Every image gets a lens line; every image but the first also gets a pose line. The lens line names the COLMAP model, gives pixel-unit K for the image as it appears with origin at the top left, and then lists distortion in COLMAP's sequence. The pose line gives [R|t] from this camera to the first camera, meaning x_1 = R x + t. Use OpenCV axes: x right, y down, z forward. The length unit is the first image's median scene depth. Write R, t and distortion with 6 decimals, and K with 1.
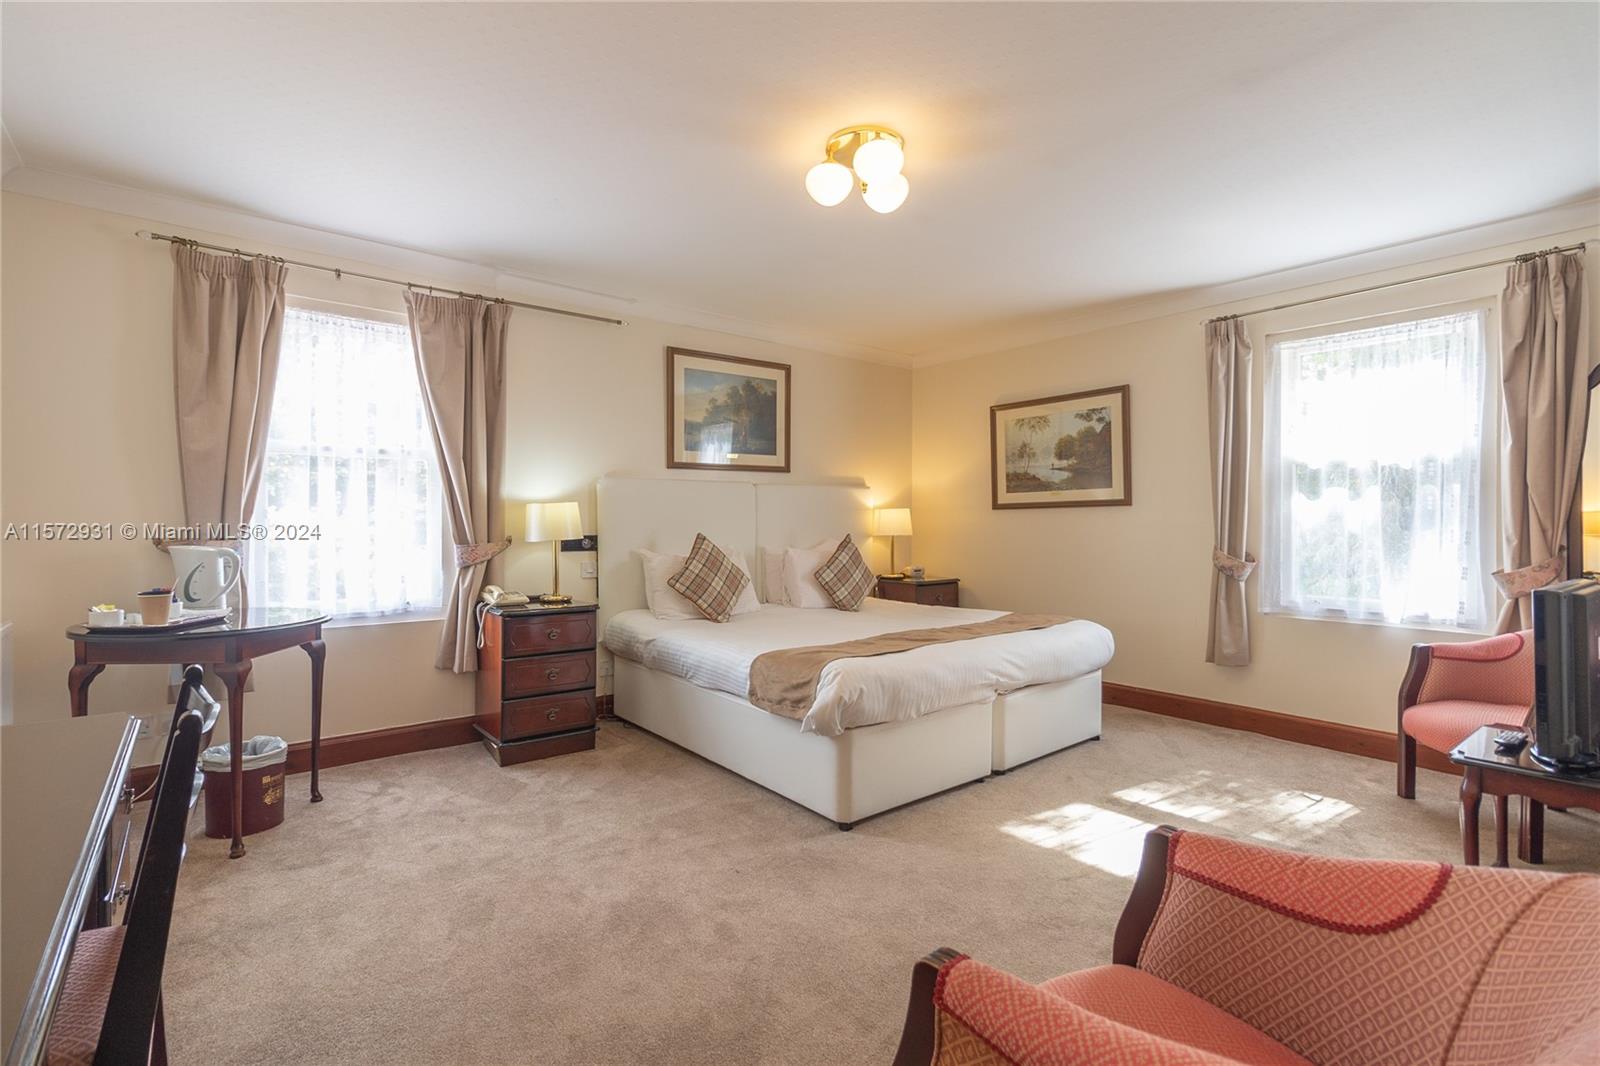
lens RADIAL K [[740.2, 0, 792.3], [0, 740.2, 521.8], [0, 0, 1]] dist [0.001573, 0.000053]
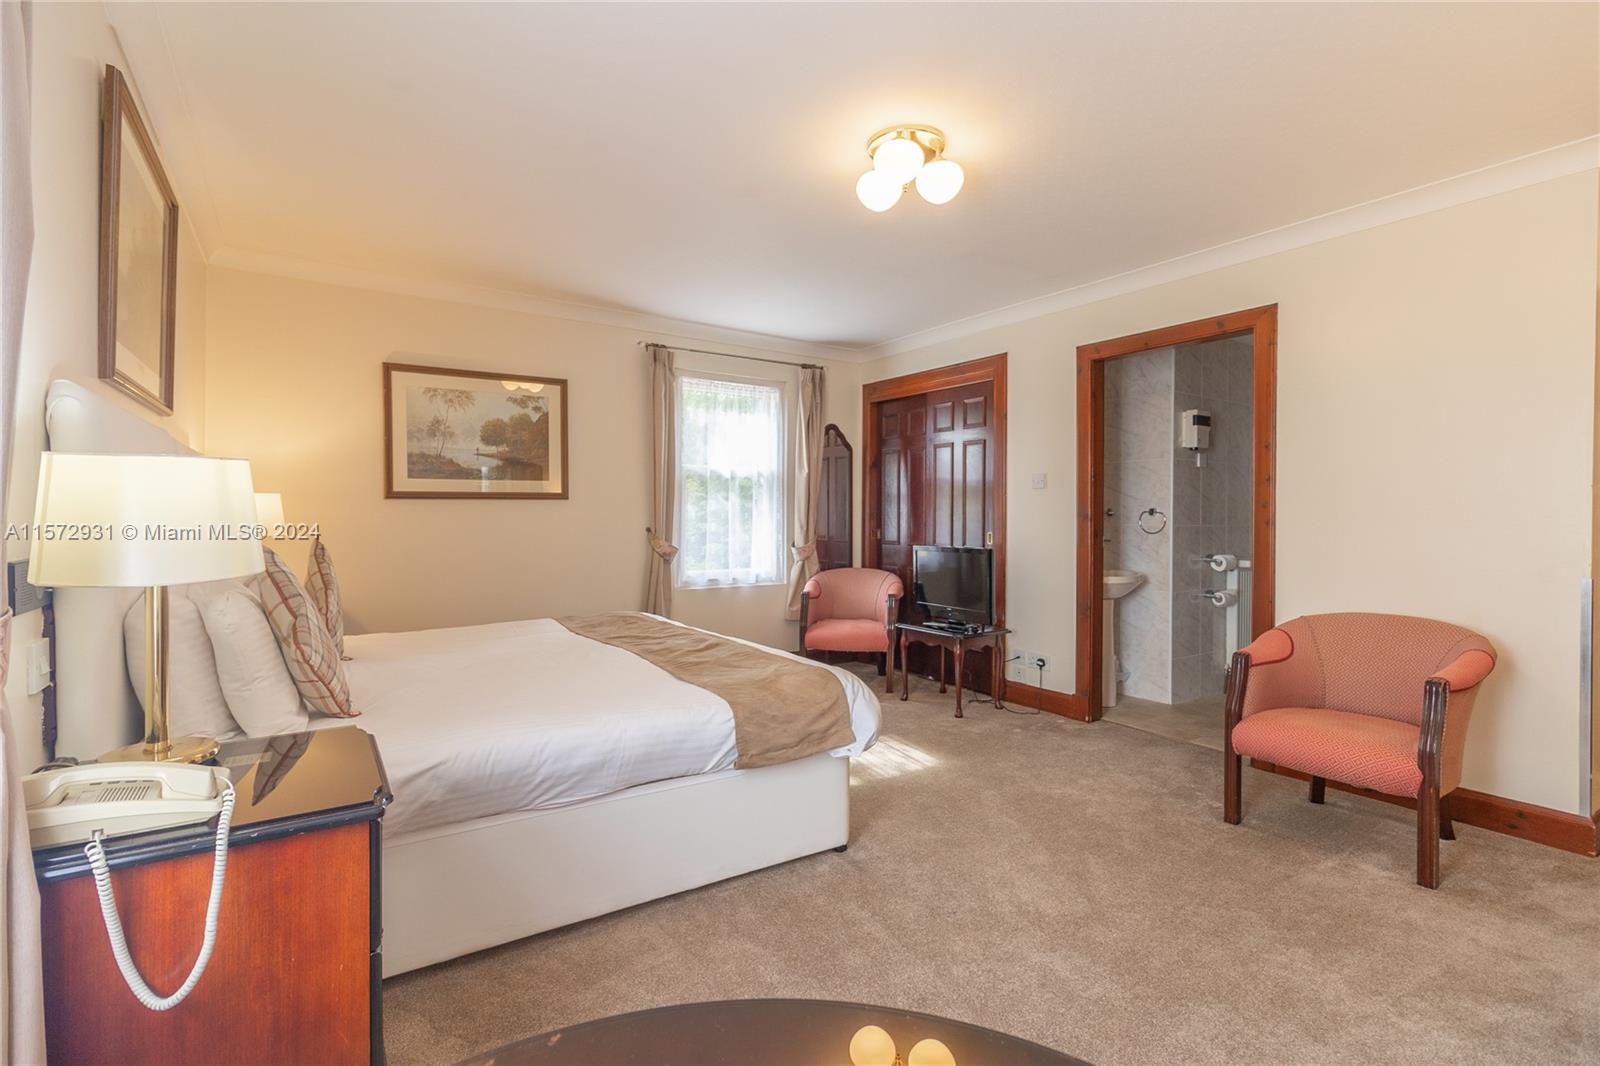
lens RADIAL K [[740.2, 0, 792.3], [0, 740.2, 521.8], [0, 0, 1]] dist [0.001573, 0.000053]
pose [[0.085395, -0.007978, 0.996315, -0.495928], [-0.005422, 0.999949, 0.008472, -0.001695], [-0.996332, -0.006125, 0.085348, 0.572414]]
